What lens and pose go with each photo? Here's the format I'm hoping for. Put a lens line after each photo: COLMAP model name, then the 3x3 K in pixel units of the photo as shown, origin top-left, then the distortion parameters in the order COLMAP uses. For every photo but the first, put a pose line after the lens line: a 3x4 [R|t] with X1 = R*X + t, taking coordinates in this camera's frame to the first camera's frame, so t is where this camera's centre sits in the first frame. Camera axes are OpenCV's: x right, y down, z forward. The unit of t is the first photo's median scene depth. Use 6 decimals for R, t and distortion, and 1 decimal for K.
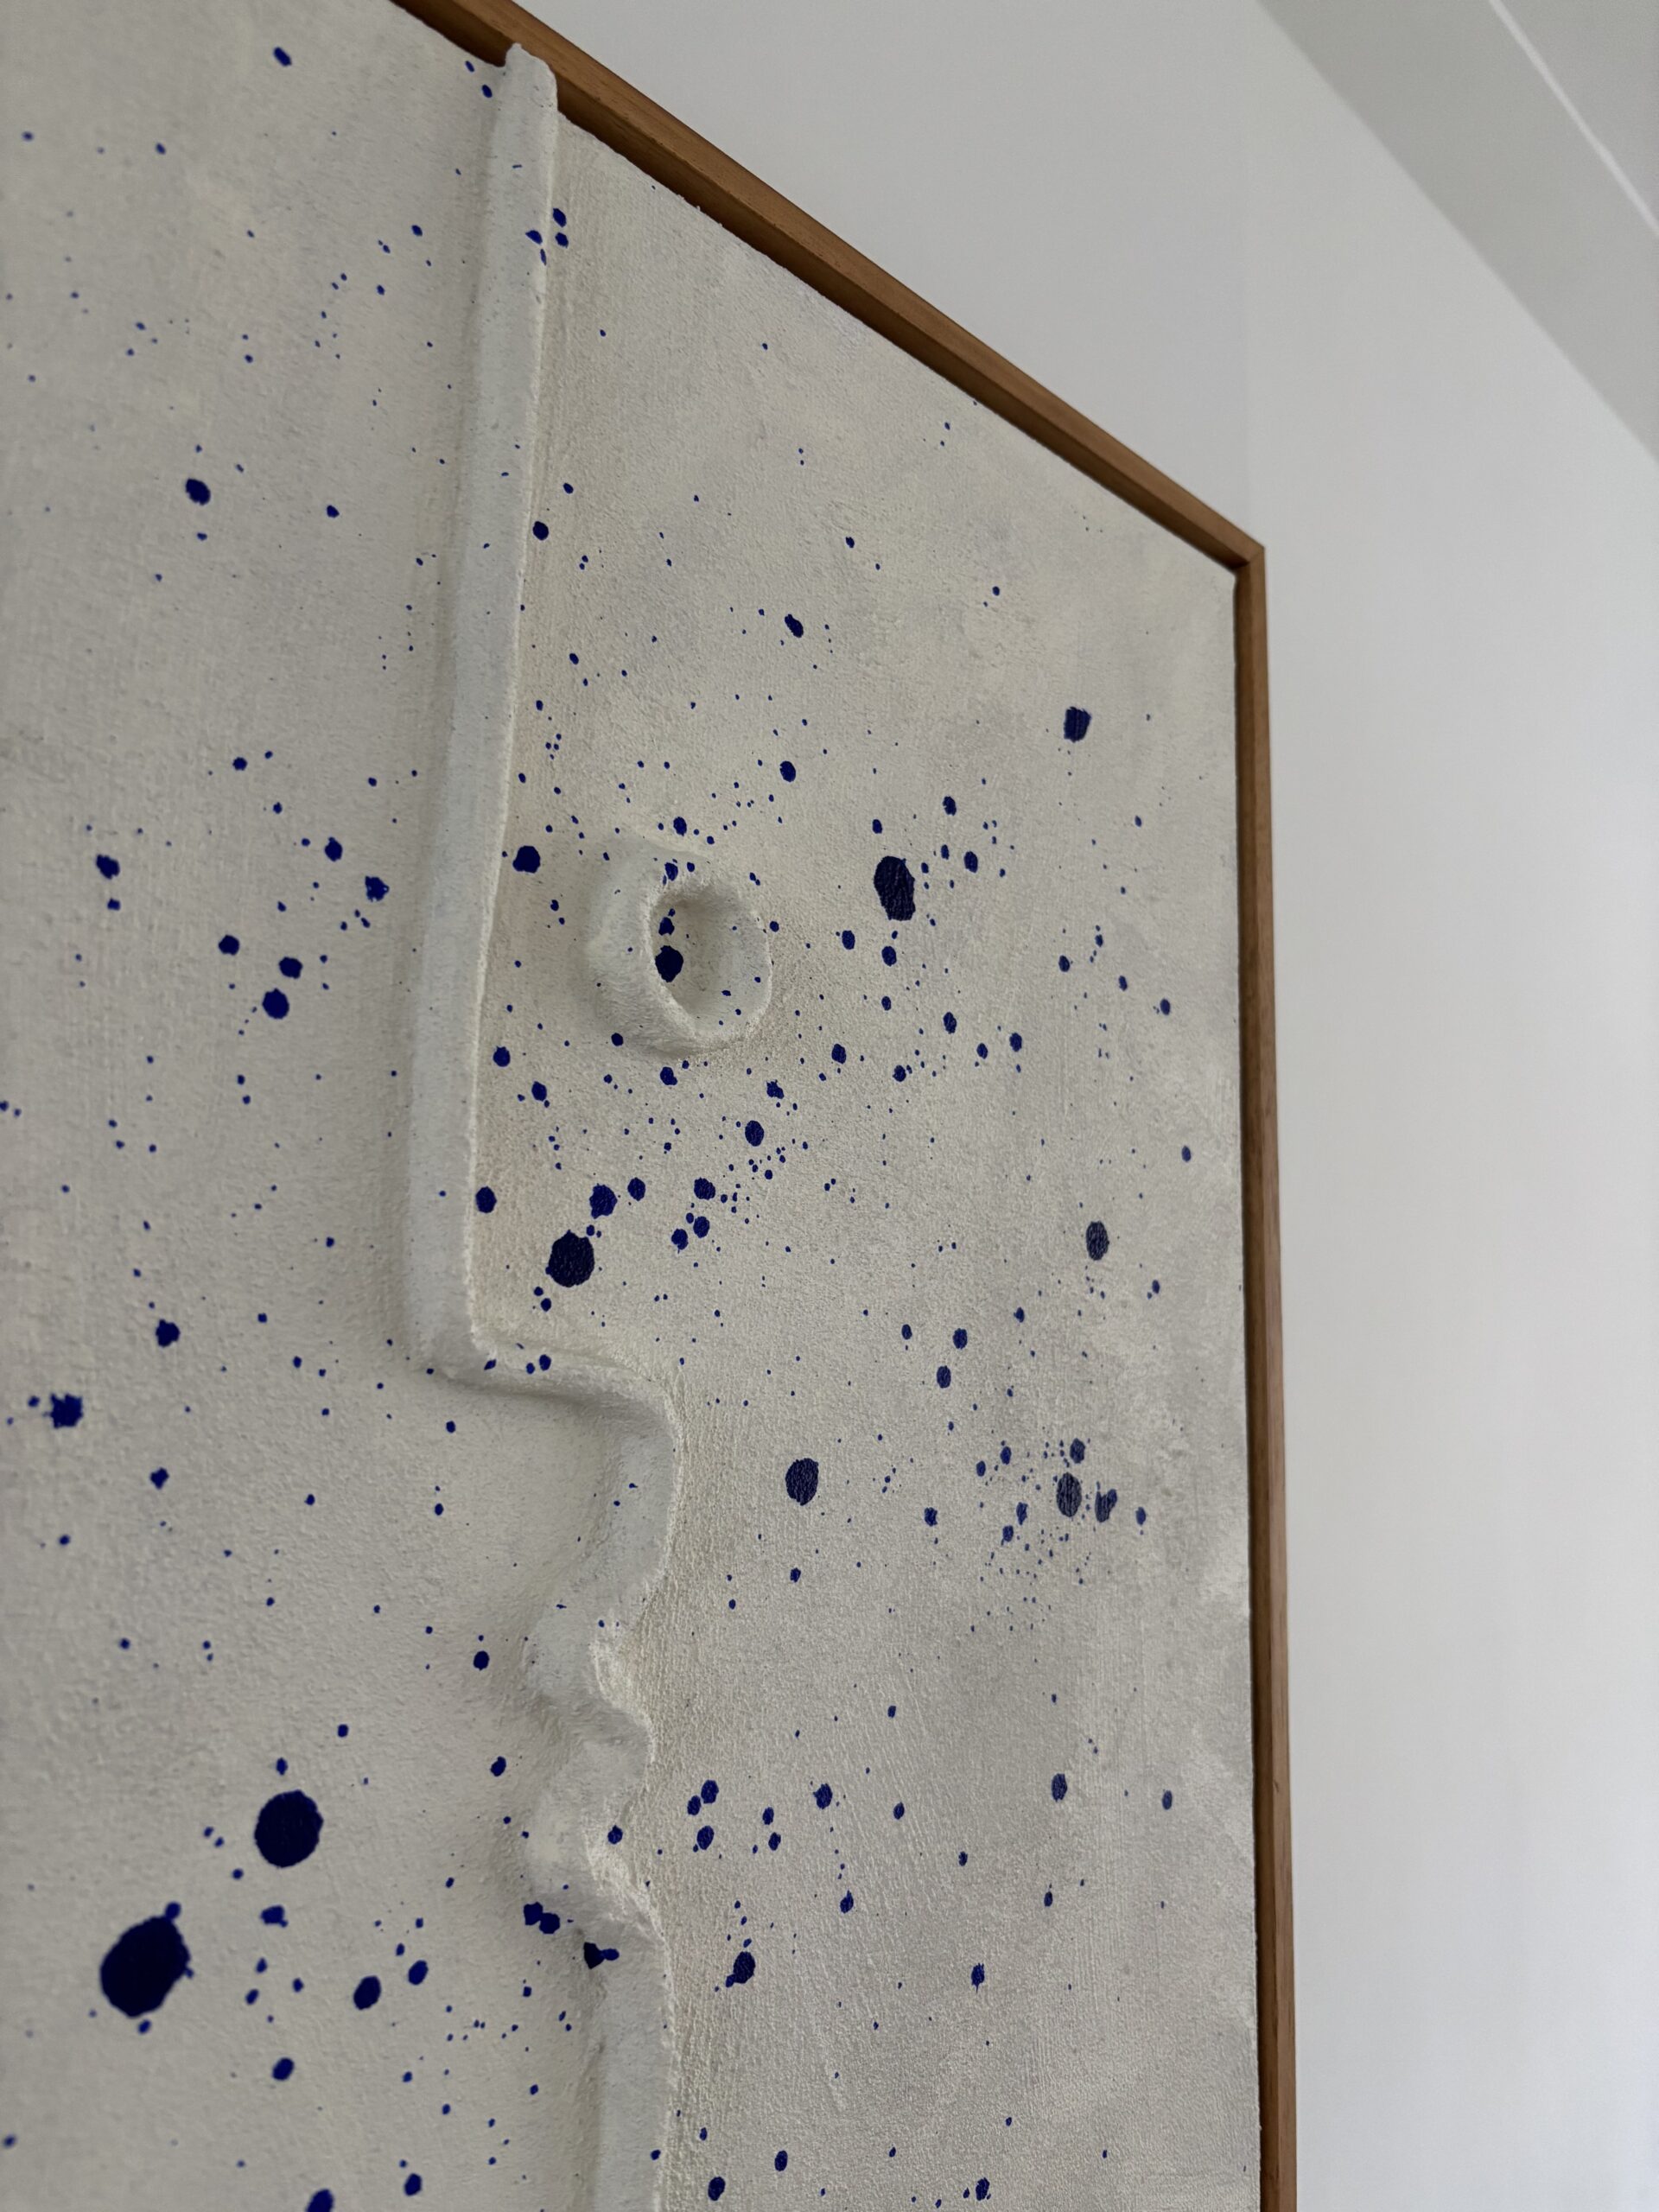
lens RADIAL K [[1716.5, 0, 829.5], [0, 1716.5, 1106.0], [0, 0, 1]] dist [0.023908, -0.015238]
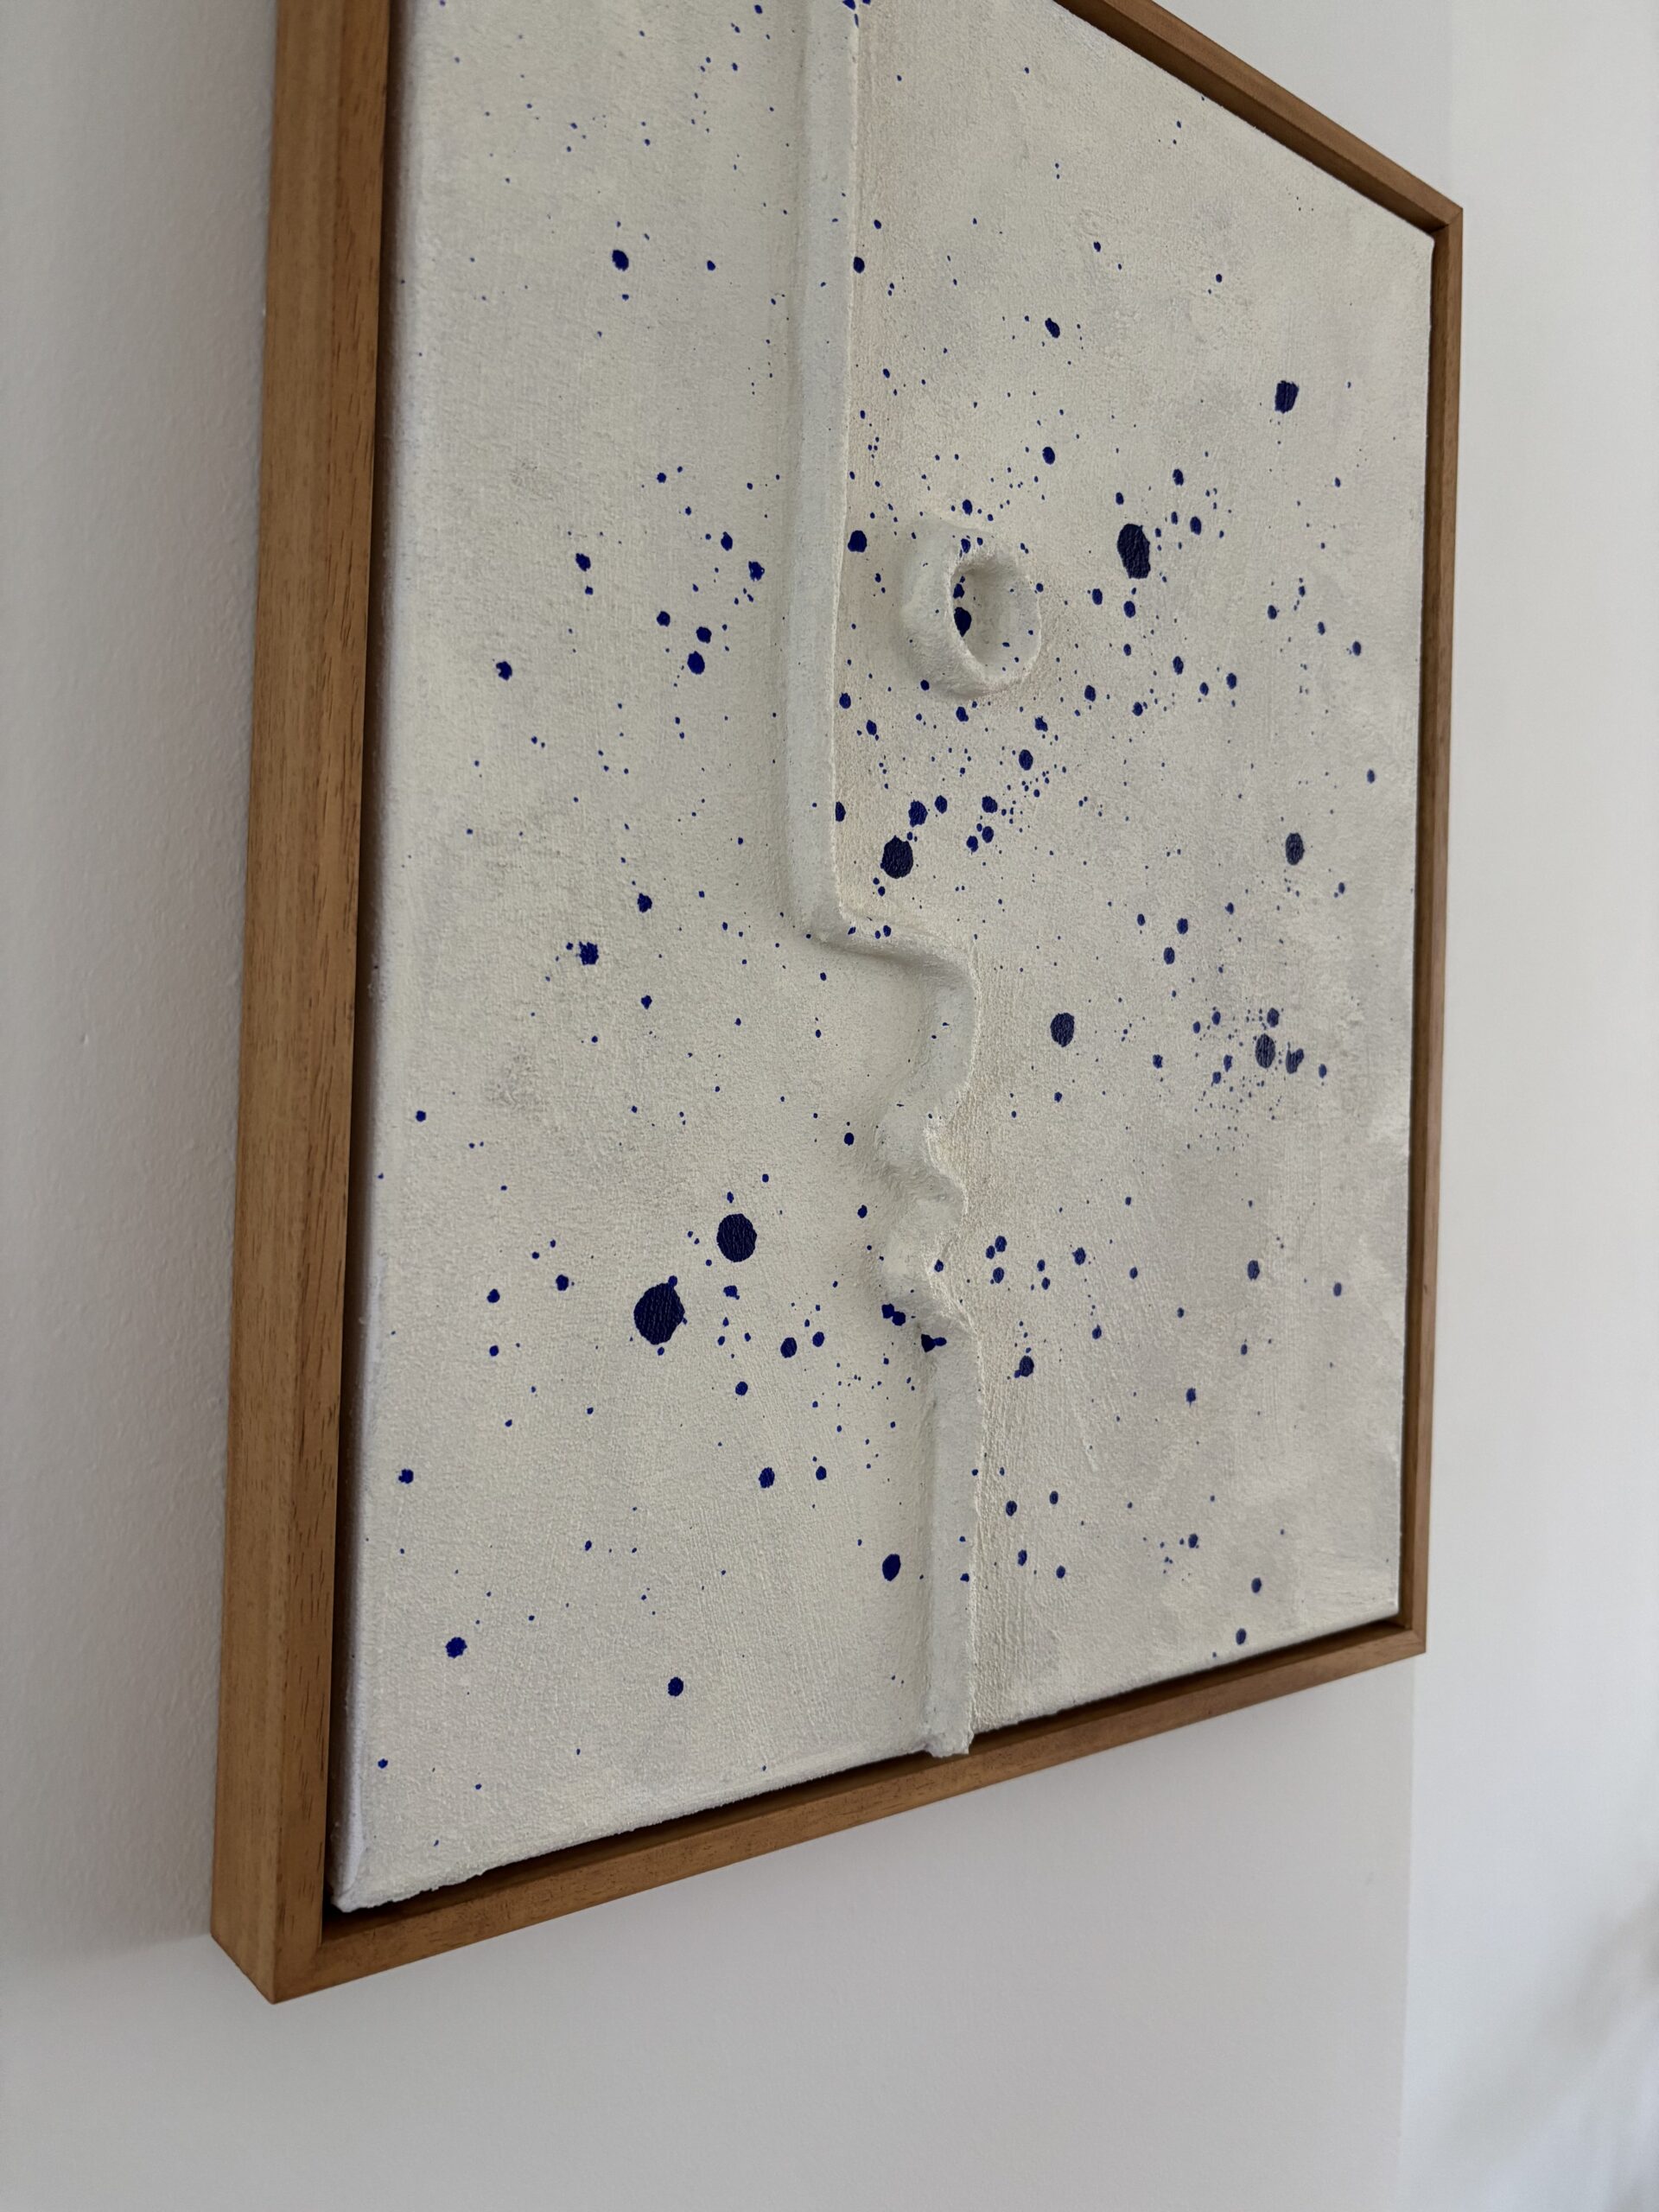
lens RADIAL K [[1716.5, 0, 829.5], [0, 1716.5, 1106.0], [0, 0, 1]] dist [0.023908, -0.015238]
pose [[0.995920, -0.007753, -0.089911, -0.077461], [0.024453, 0.982215, 0.186162, 0.027962], [0.086869, -0.187601, 0.978397, -0.312916]]
